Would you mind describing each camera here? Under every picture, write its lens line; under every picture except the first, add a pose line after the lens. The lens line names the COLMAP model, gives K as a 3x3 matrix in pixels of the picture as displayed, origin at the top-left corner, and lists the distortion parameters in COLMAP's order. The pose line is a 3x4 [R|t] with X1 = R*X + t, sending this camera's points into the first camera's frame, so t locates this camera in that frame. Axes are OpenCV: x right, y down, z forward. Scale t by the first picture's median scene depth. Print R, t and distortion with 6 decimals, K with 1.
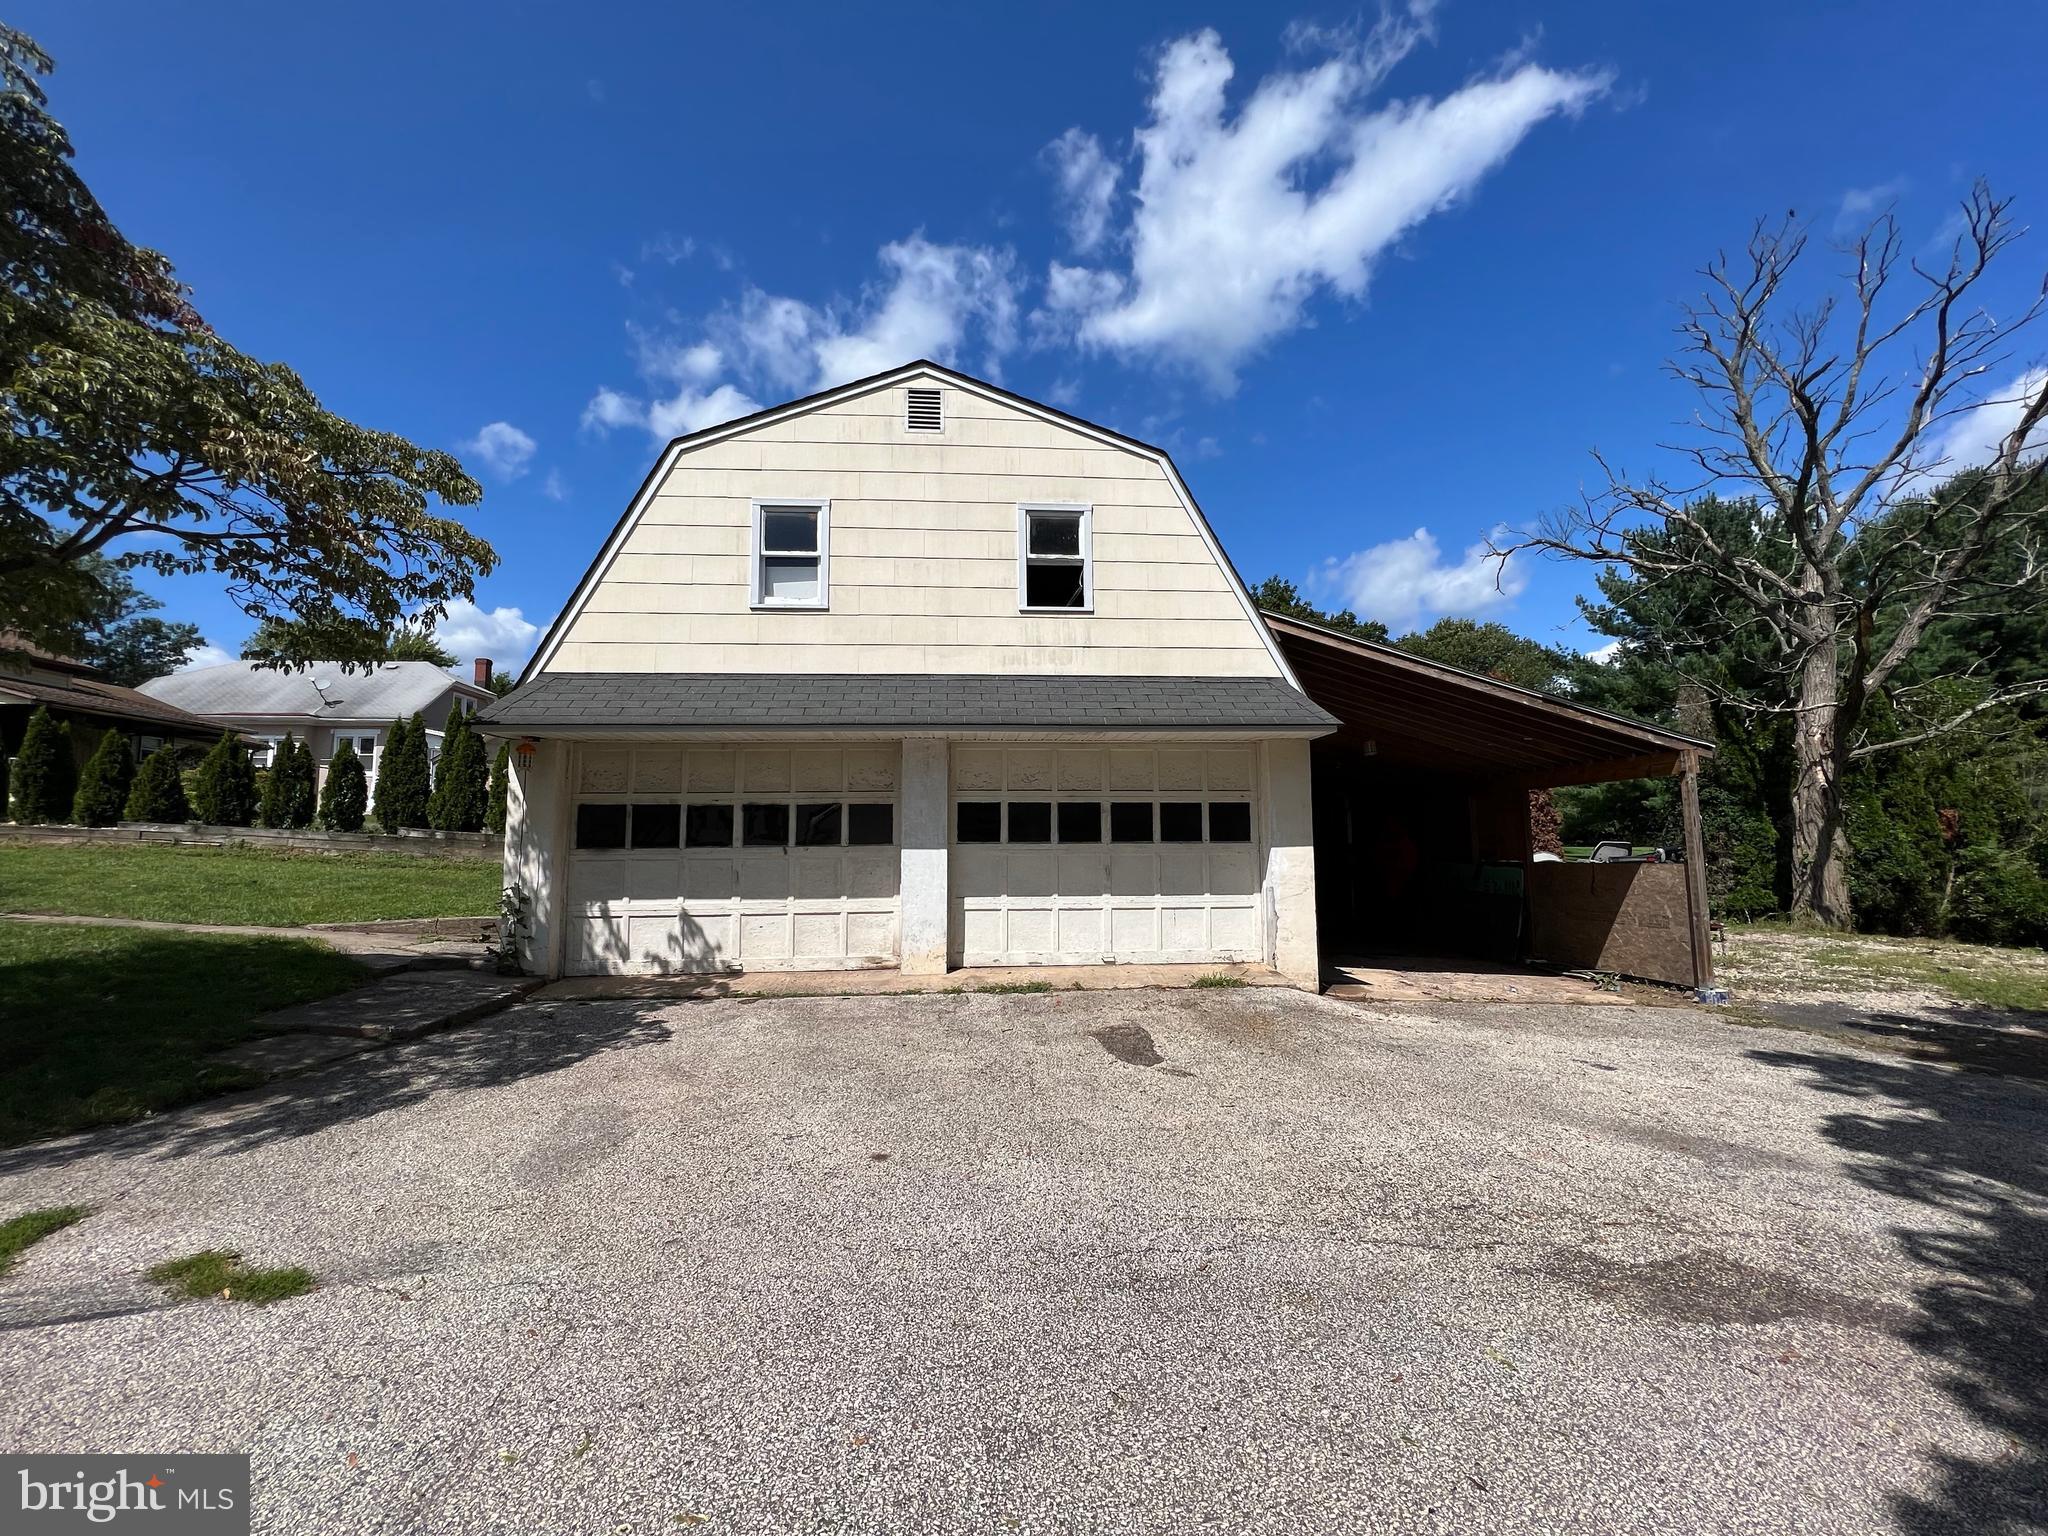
lens RADIAL K [[826.5, 0, 1035.6], [0, 826.5, 771.9], [0, 0, 1]] dist [-0.002021, 0.001041]
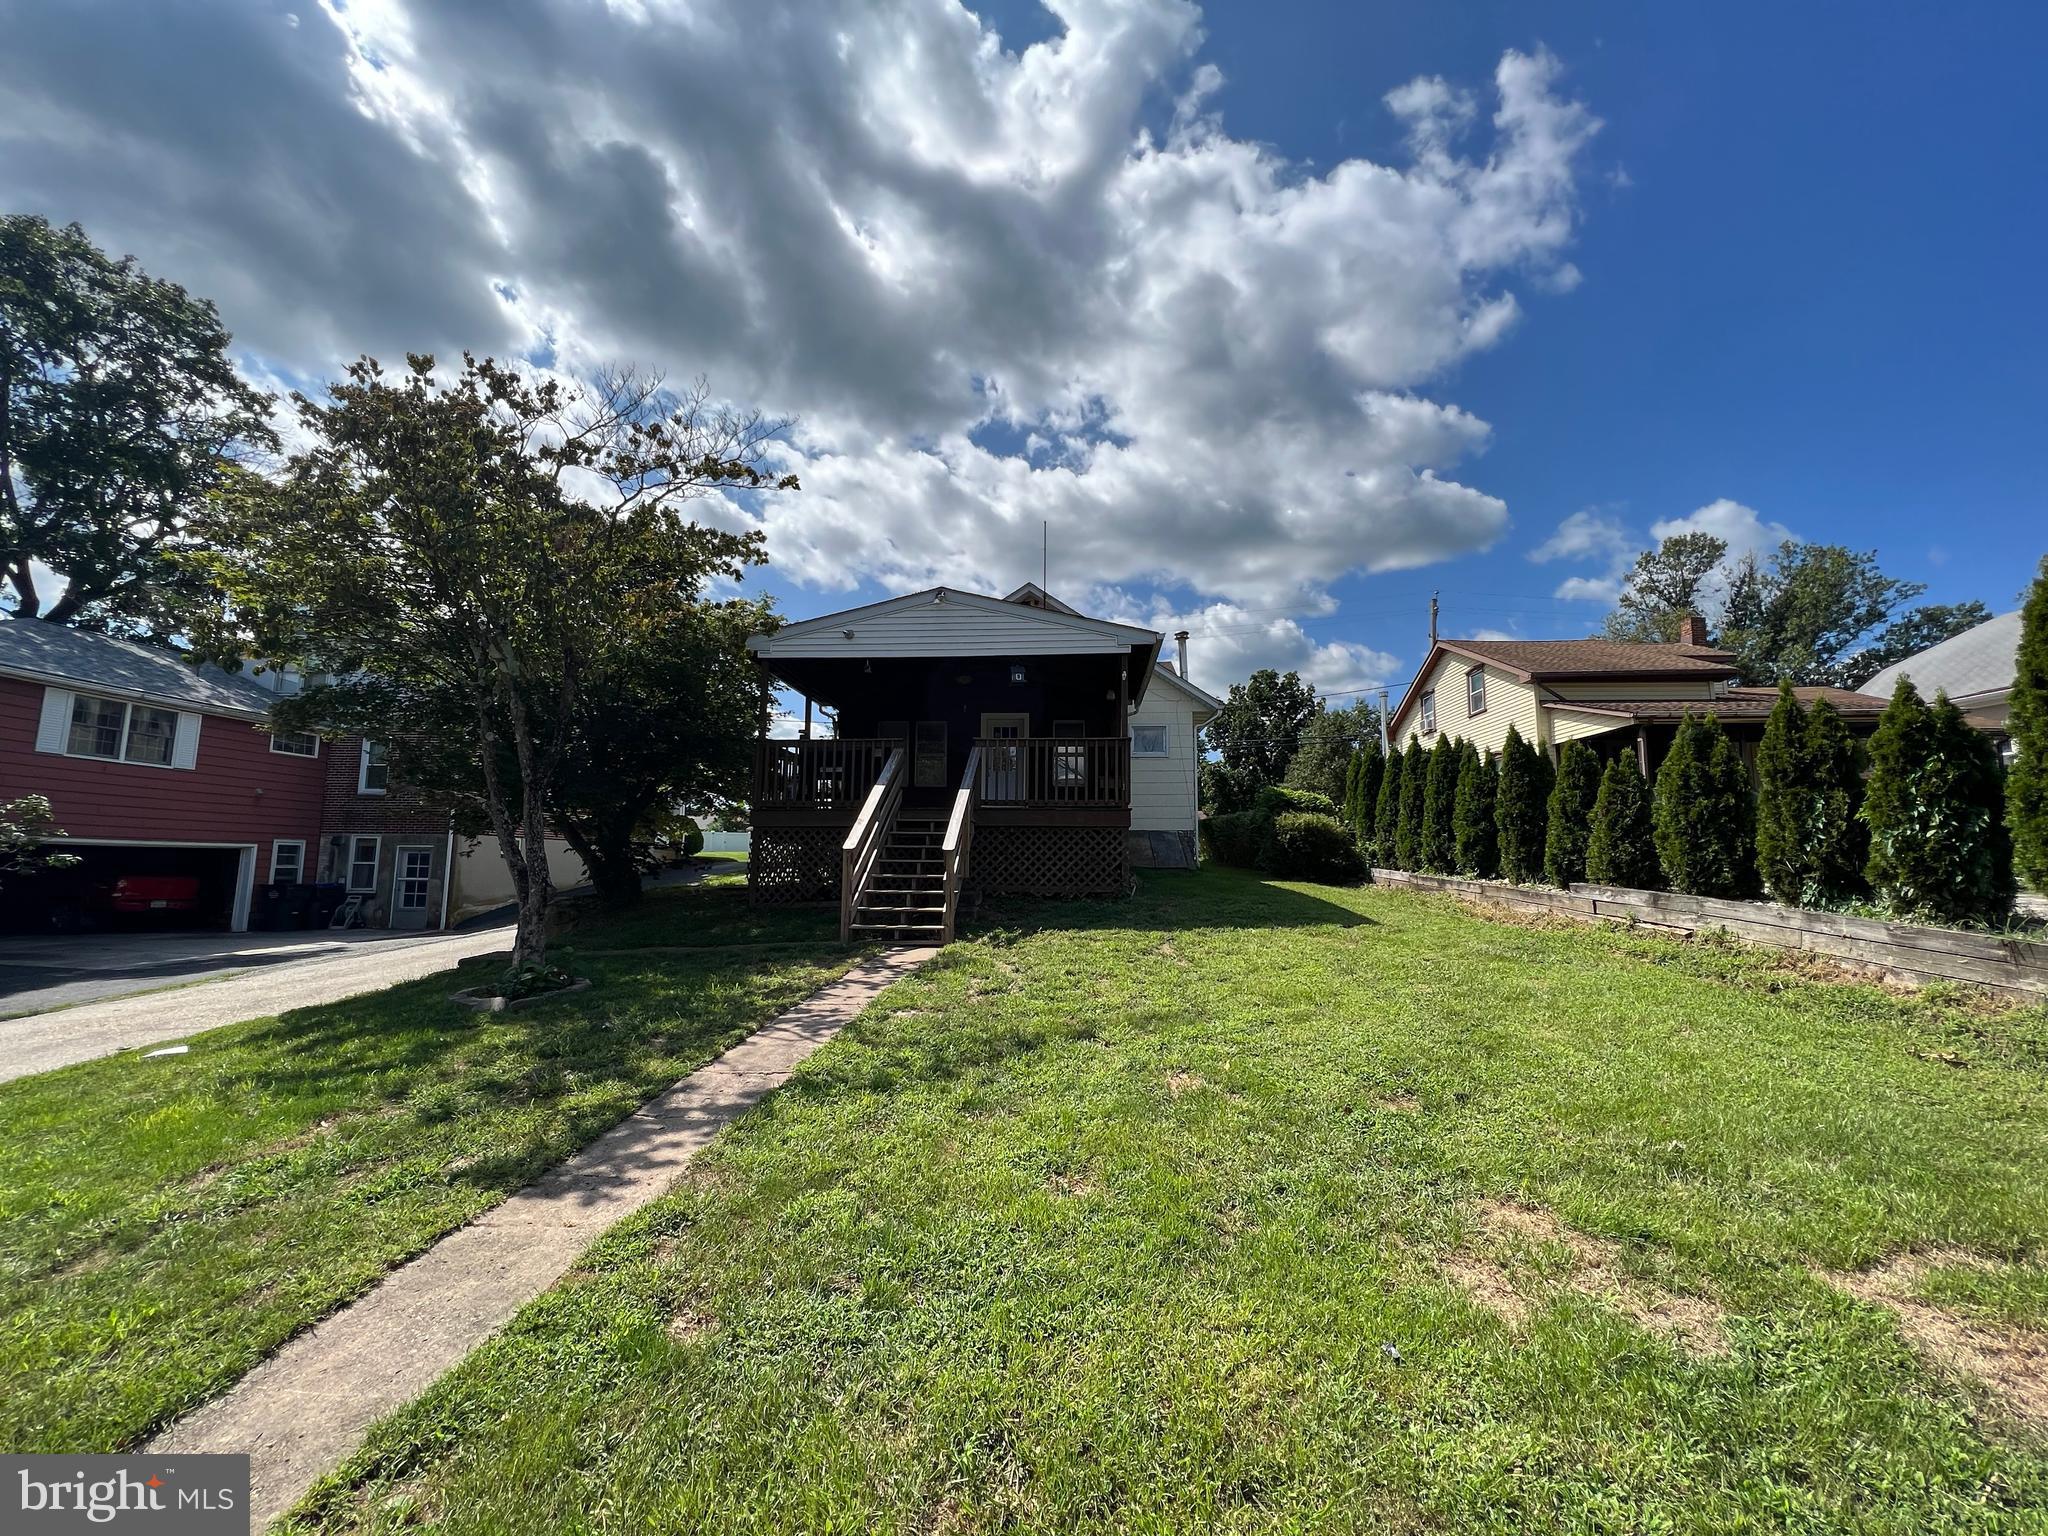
lens RADIAL K [[826.5, 0, 1010.3], [0, 826.5, 772.7], [0, 0, 1]] dist [-0.002021, 0.001041]
pose [[-0.153082, -0.108971, -0.982187, -0.433233], [0.089334, 0.988306, -0.123574, 0.017781], [0.984167, -0.106659, -0.141557, 0.686757]]
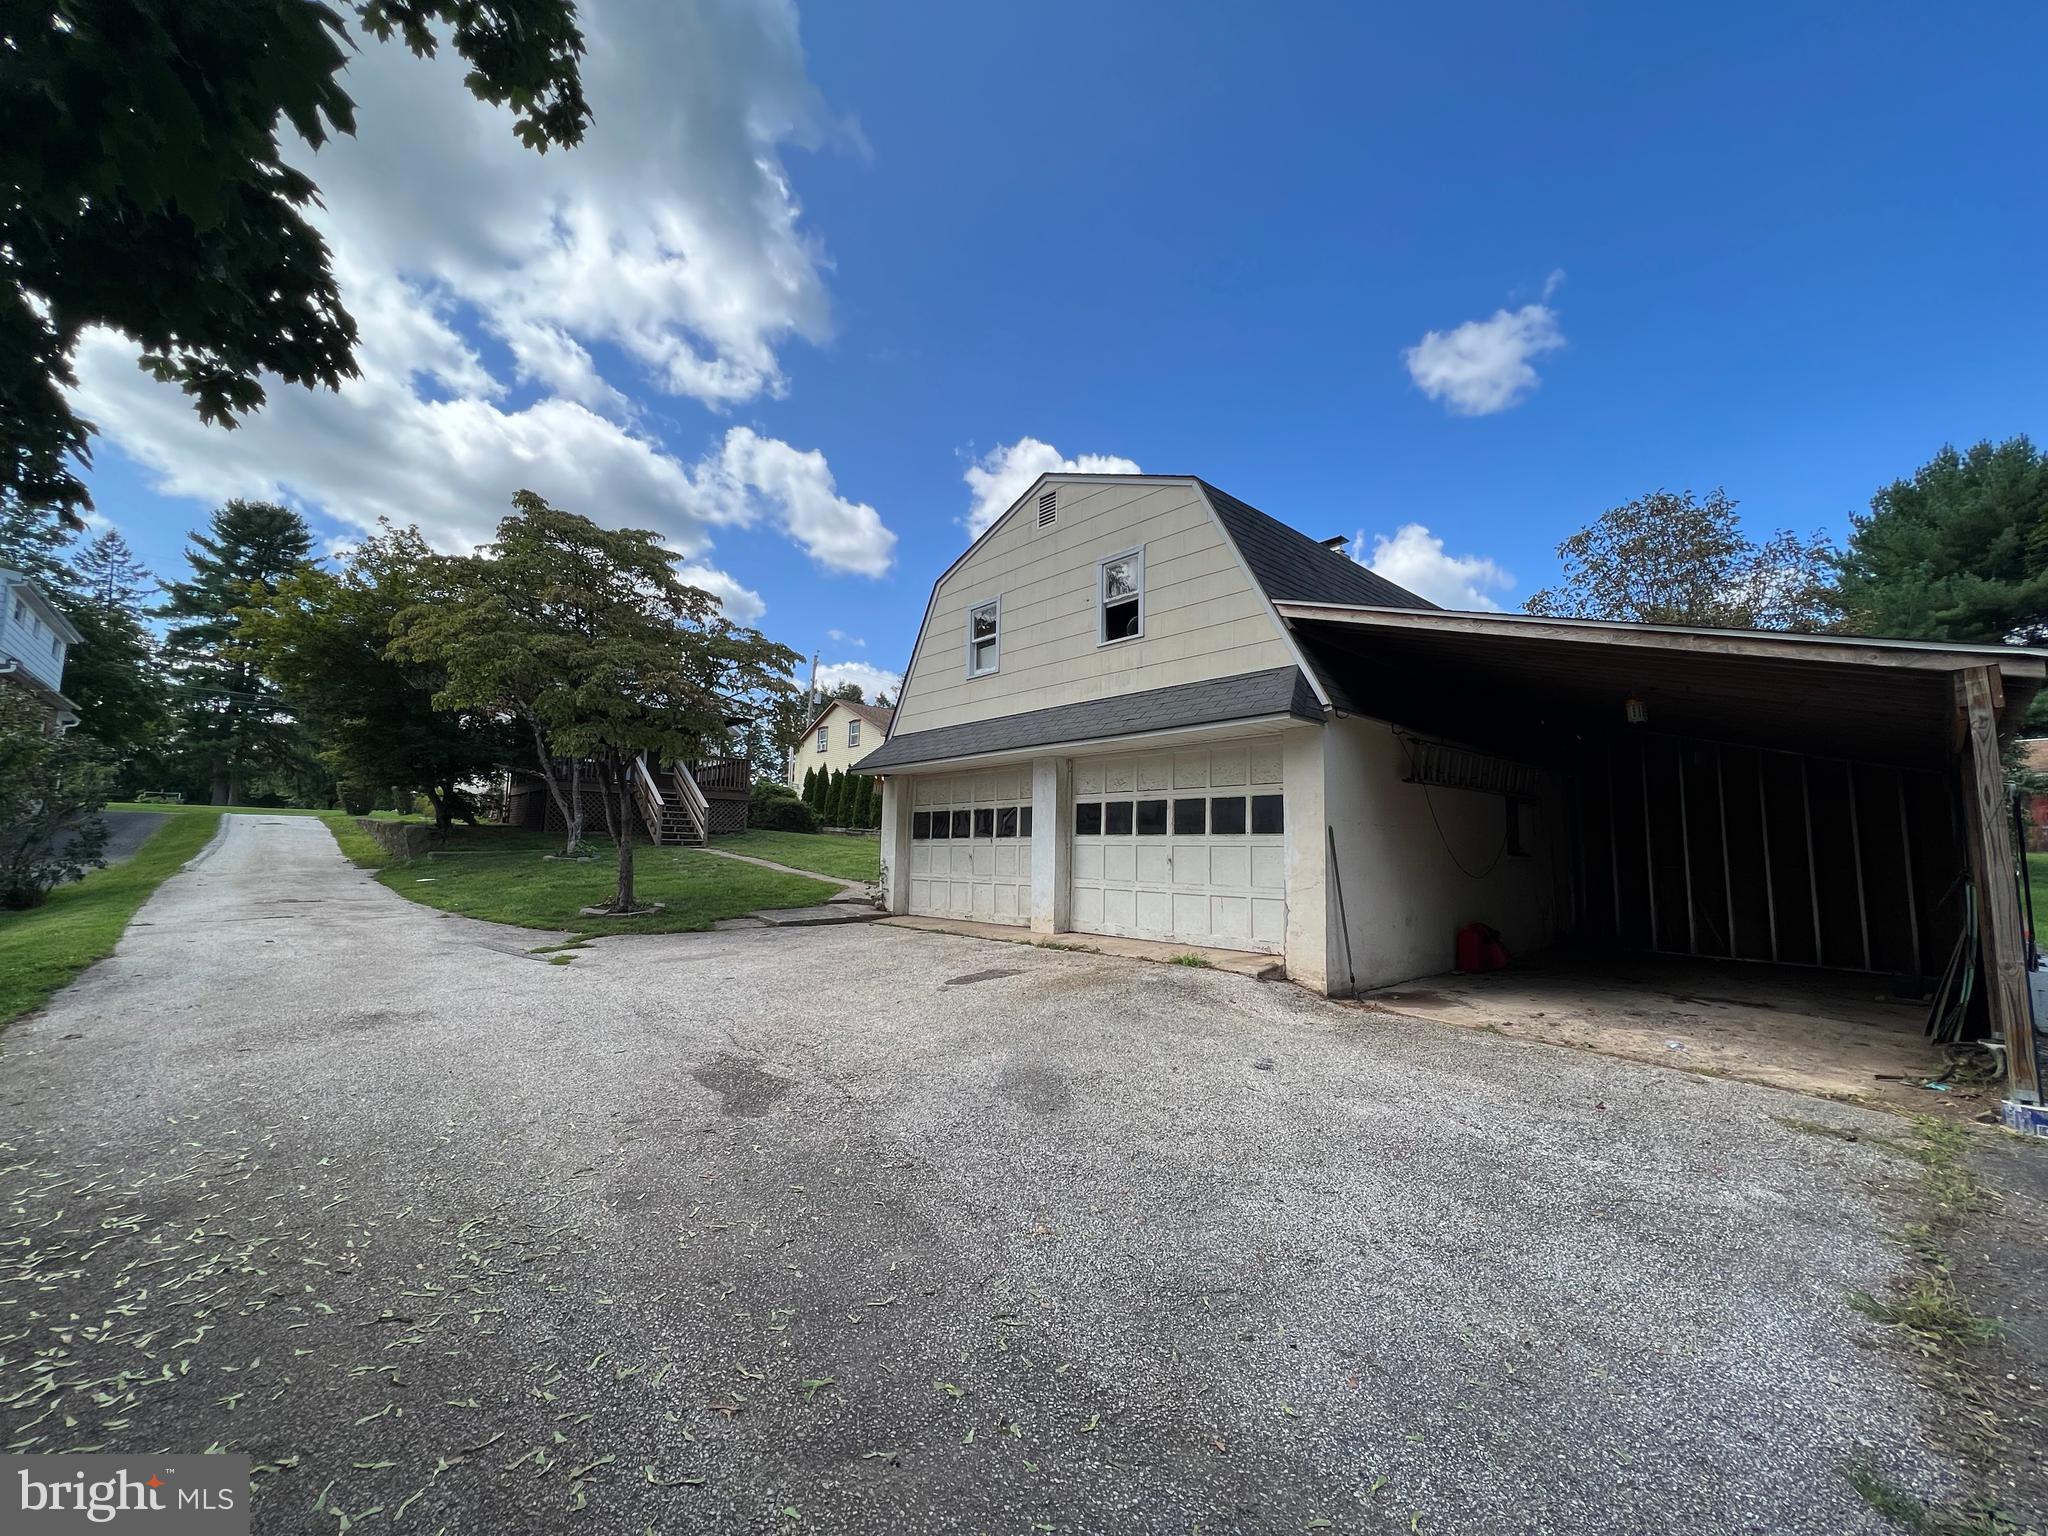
lens RADIAL K [[826.5, 0, 1025.7], [0, 826.5, 763.6], [0, 0, 1]] dist [-0.002021, 0.001041]
pose [[0.613315, -0.070900, -0.786650, 0.466824], [0.053140, 0.997410, -0.048464, 0.017583], [0.788048, -0.012079, 0.615495, 0.079305]]
